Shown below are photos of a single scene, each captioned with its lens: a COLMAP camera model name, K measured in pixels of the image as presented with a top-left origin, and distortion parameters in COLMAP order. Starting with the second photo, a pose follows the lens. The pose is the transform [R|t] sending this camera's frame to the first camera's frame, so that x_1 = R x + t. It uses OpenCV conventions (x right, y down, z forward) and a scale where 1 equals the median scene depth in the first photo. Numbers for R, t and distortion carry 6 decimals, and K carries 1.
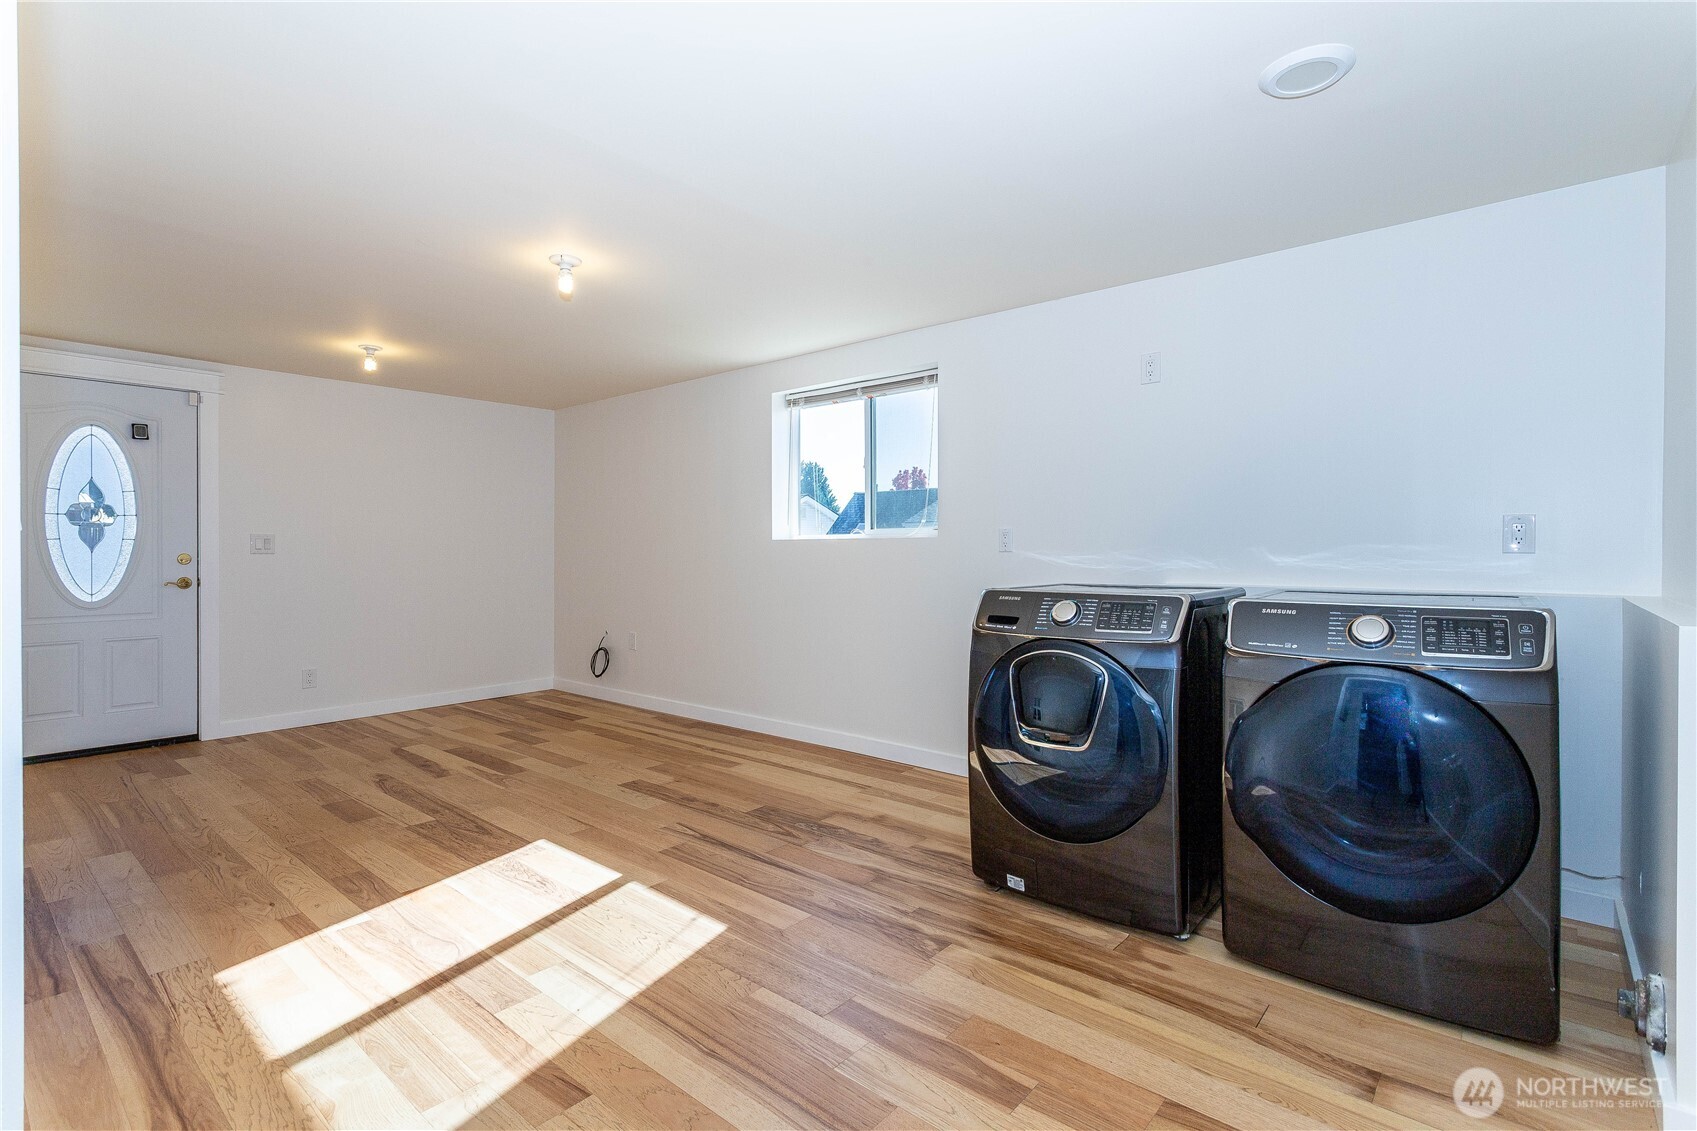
lens RADIAL K [[797.8, 0, 846.7], [0, 797.8, 559.5], [0, 0, 1]] dist [0.000151, 0.002058]
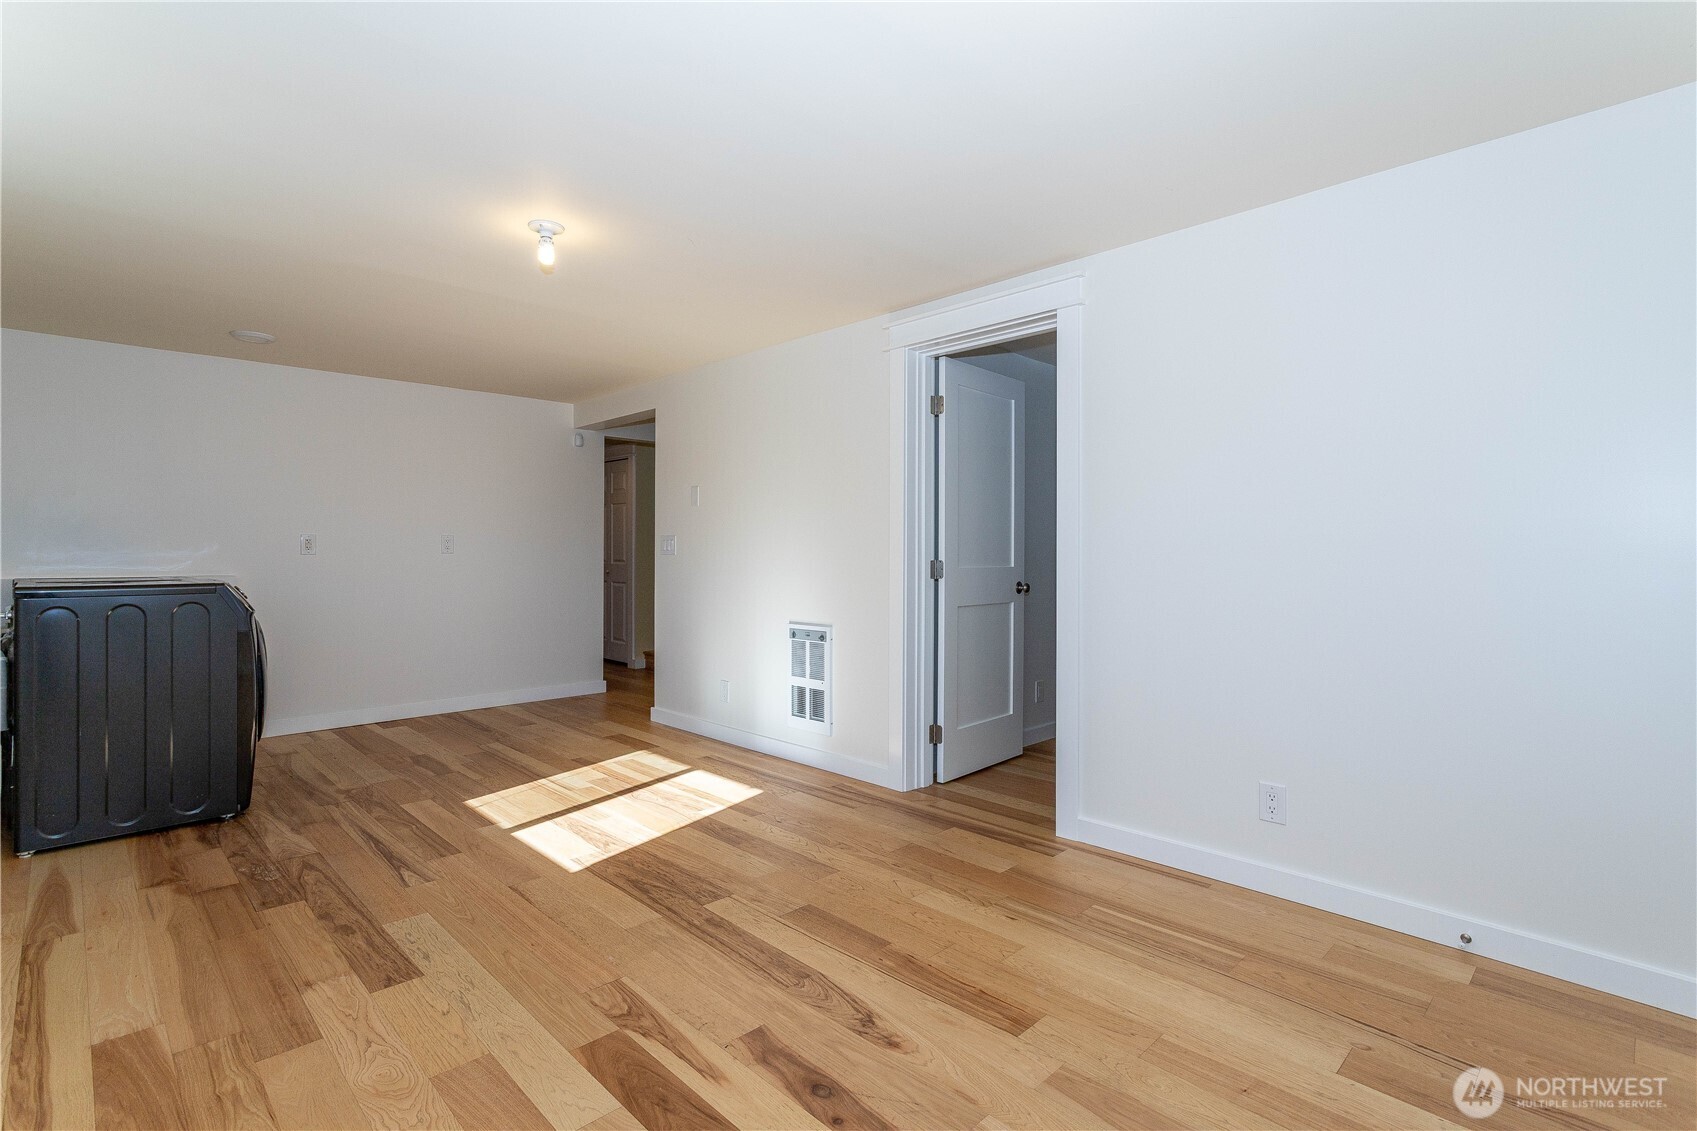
lens RADIAL K [[797.8, 0, 850.4], [0, 797.8, 559.2], [0, 0, 1]] dist [0.000151, 0.002058]
pose [[-0.996302, -0.002547, 0.085878, -0.810597], [-0.001169, 0.999870, 0.016096, -0.018433], [-0.085908, 0.015937, -0.996176, 1.960664]]
